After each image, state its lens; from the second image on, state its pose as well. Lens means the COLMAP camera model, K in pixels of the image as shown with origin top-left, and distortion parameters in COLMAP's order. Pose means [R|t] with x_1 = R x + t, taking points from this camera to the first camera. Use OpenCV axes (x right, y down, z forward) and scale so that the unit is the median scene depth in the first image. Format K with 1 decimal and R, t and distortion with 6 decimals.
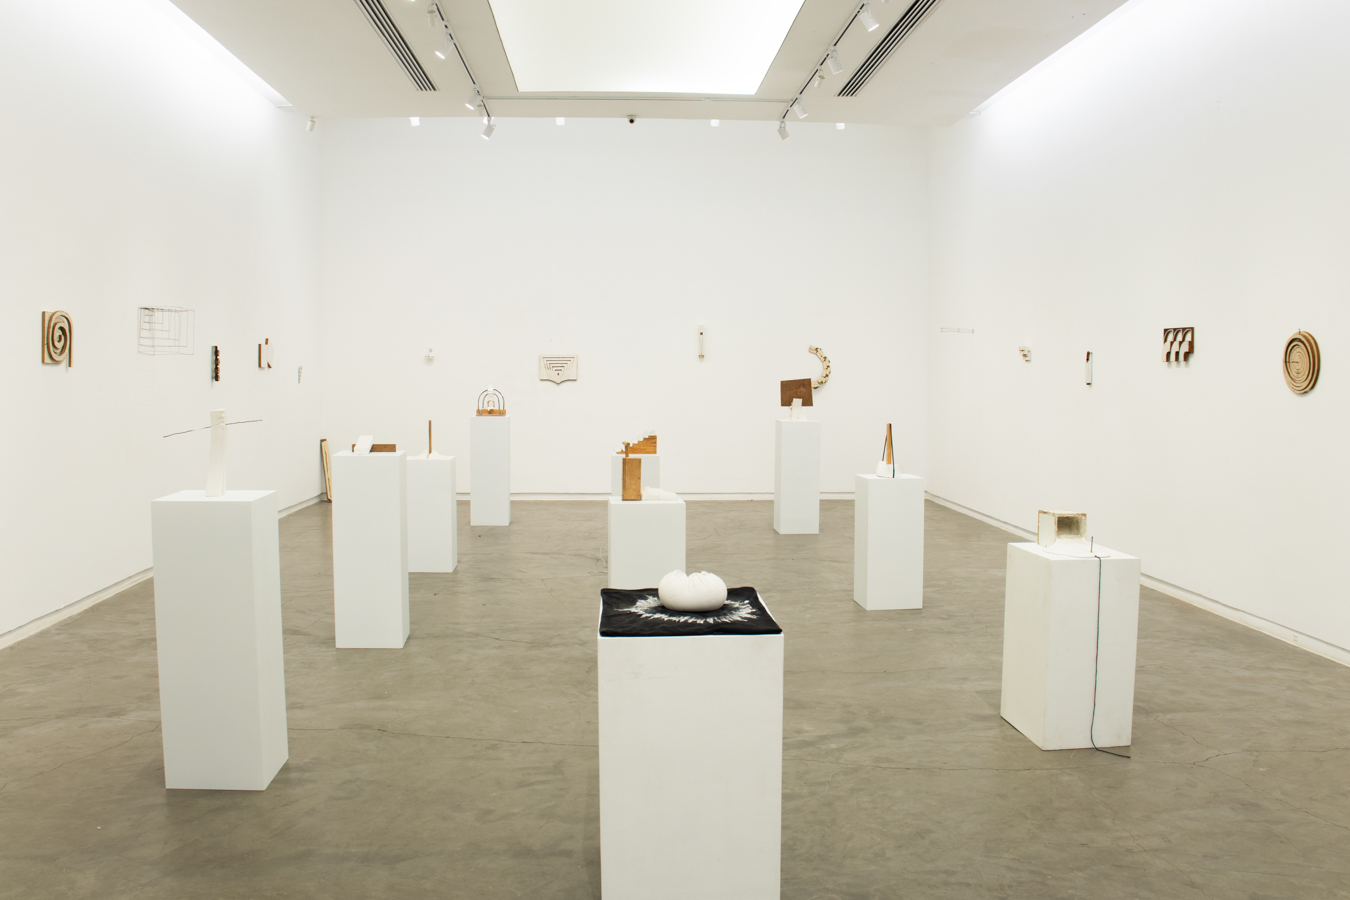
lens RADIAL K [[1179.0, 0, 675.0], [0, 1179.0, 450.0], [0, 0, 1]] dist [-0.257397, 0.173871]
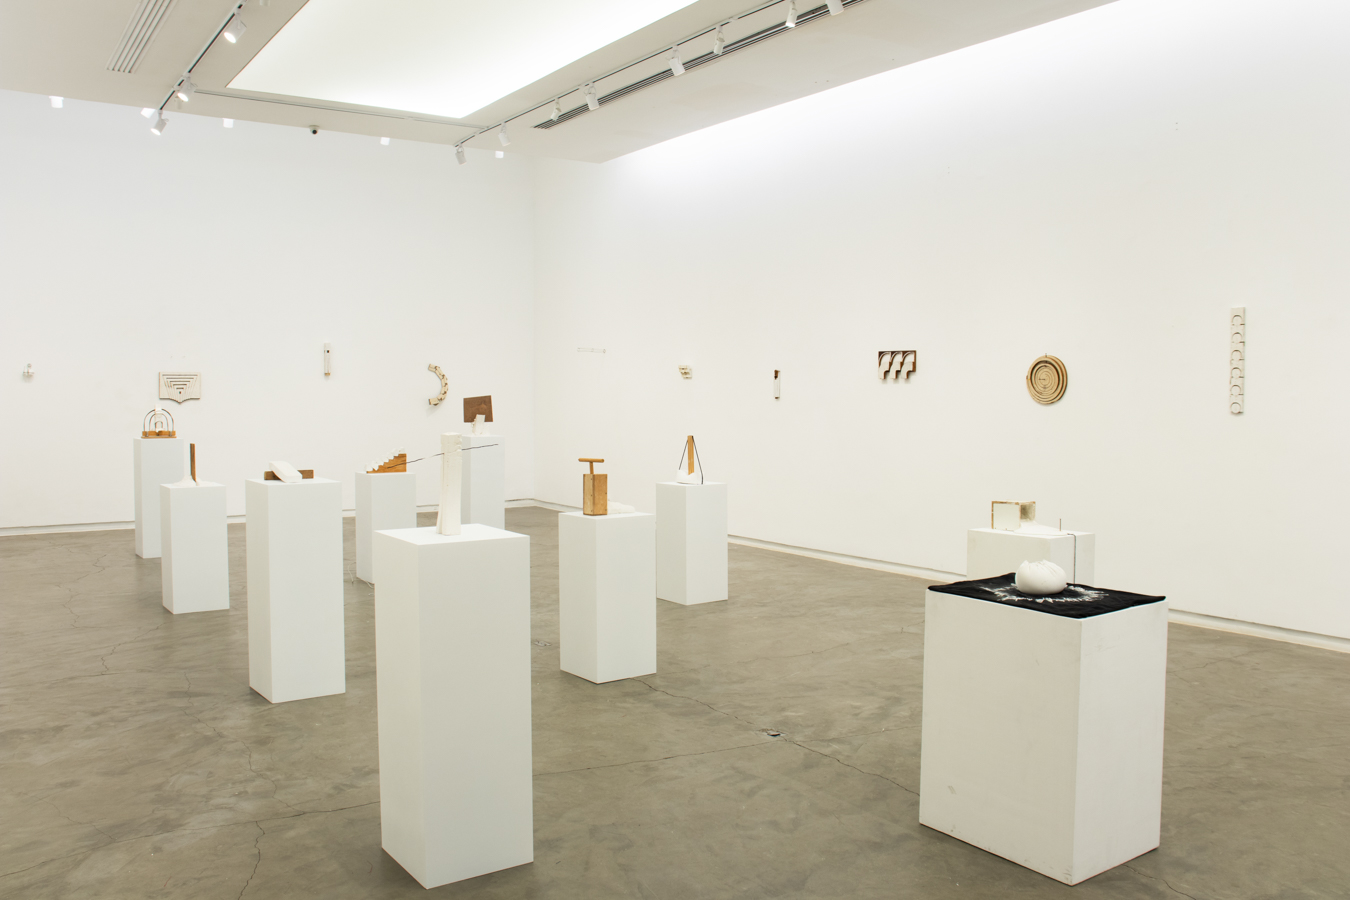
lens RADIAL K [[1103.6, 0, 675.0], [0, 1103.6, 450.0], [0, 0, 1]] dist [-0.166930, 0.150981]
pose [[0.856273, -0.028252, 0.515751, -0.416653], [0.033583, 0.999435, -0.001010, -0.009375], [-0.515431, 0.018185, 0.856738, 0.123973]]
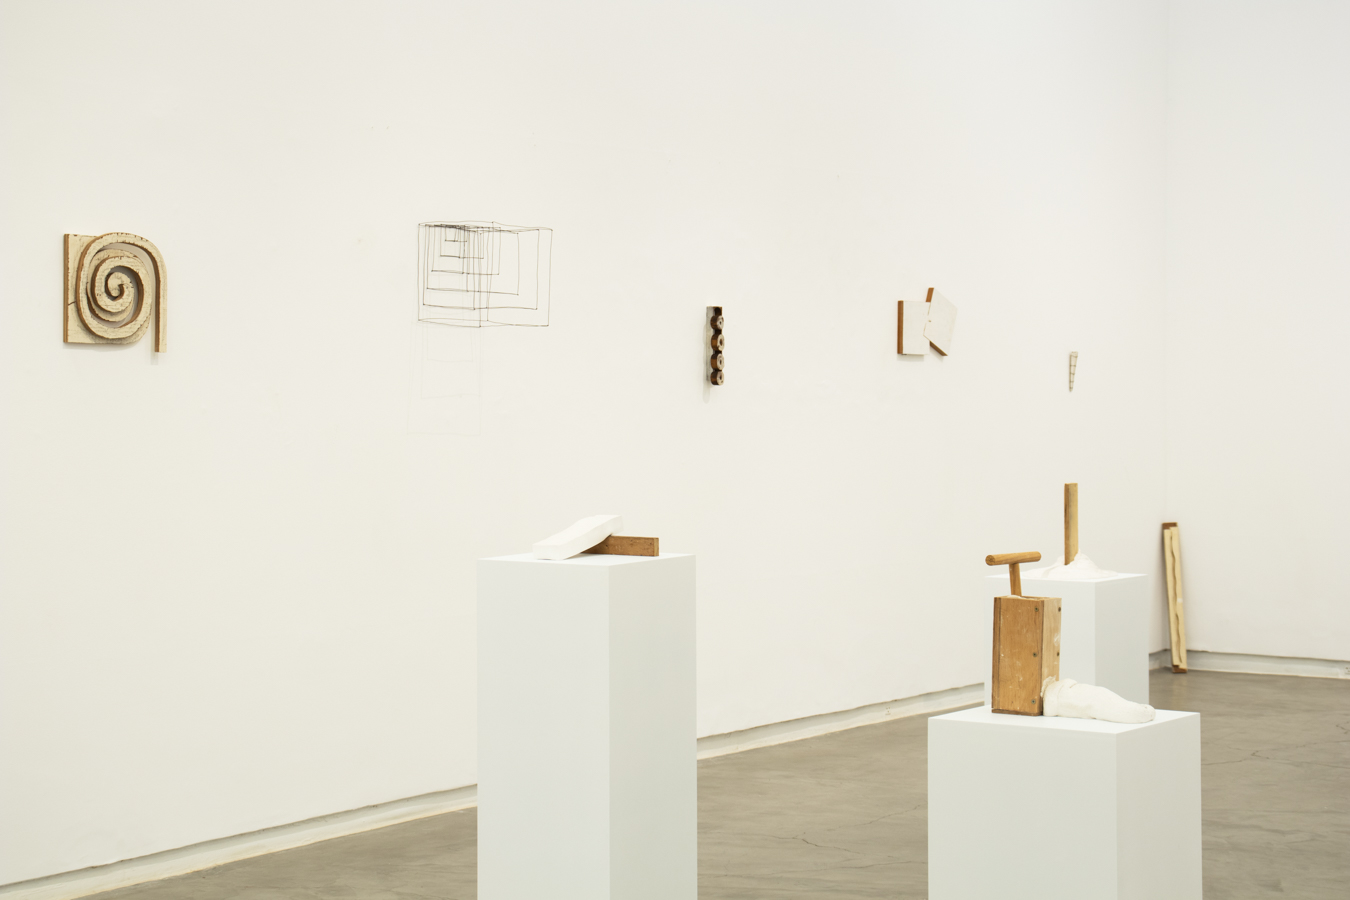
lens RADIAL K [[2640.7, 0, 675.0], [0, 2640.7, 450.0], [0, 0, 1]] dist [0.459946, -0.115529]
pose [[0.778035, 0.012686, -0.628093, 0.352536], [-0.034889, 0.999126, -0.023038, -0.014315], [0.627251, 0.039838, 0.777797, 0.248409]]
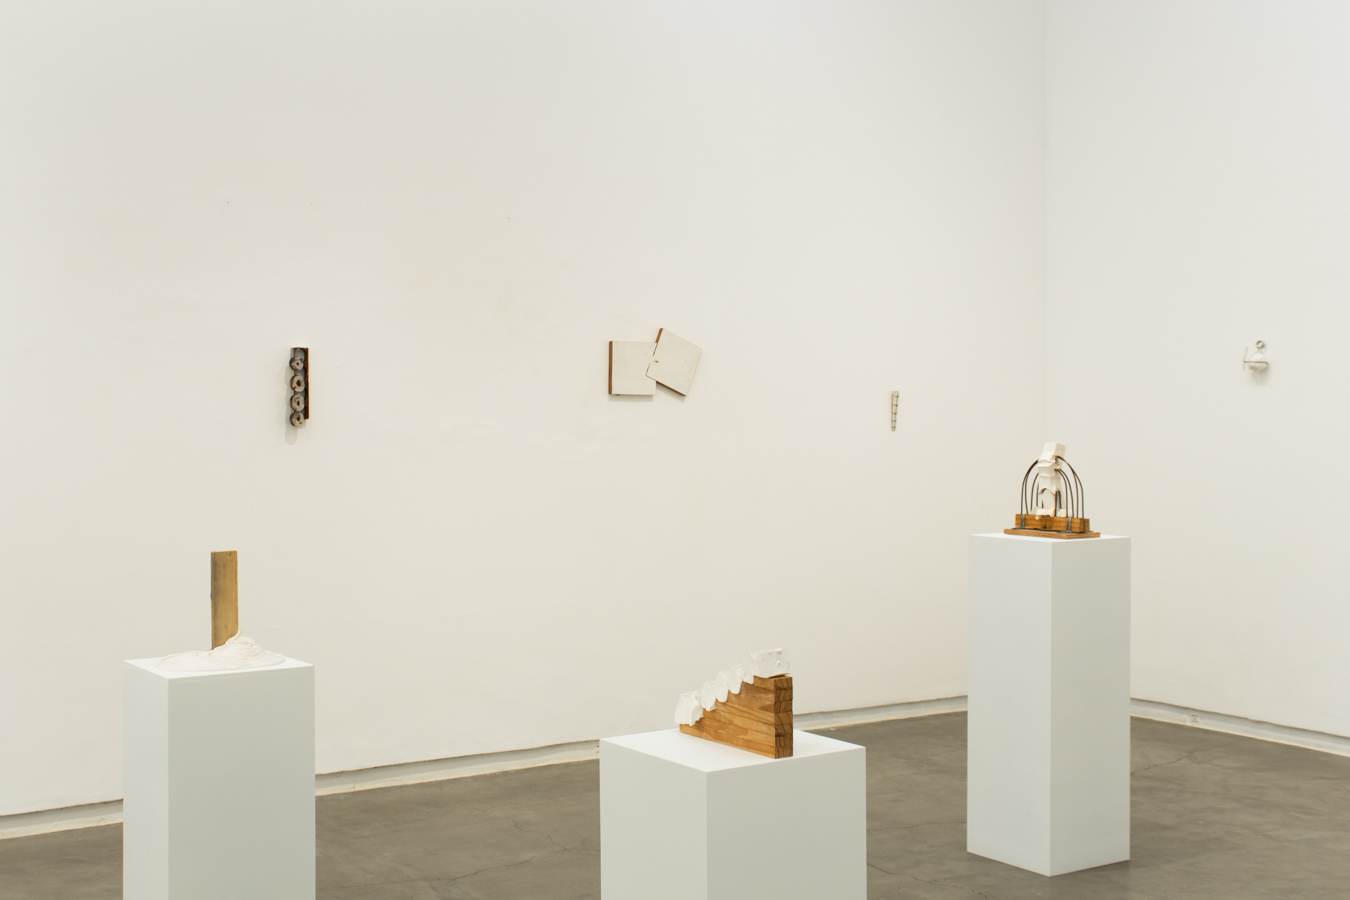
lens RADIAL K [[1719.8, 0, 675.0], [0, 1719.8, 450.0], [0, 0, 1]] dist [0.015751, -0.043293]
pose [[0.482040, 0.016368, -0.875996, 0.382594], [-0.050302, 0.998693, -0.009020, -0.074796], [0.874704, 0.048412, 0.482234, 1.139681]]
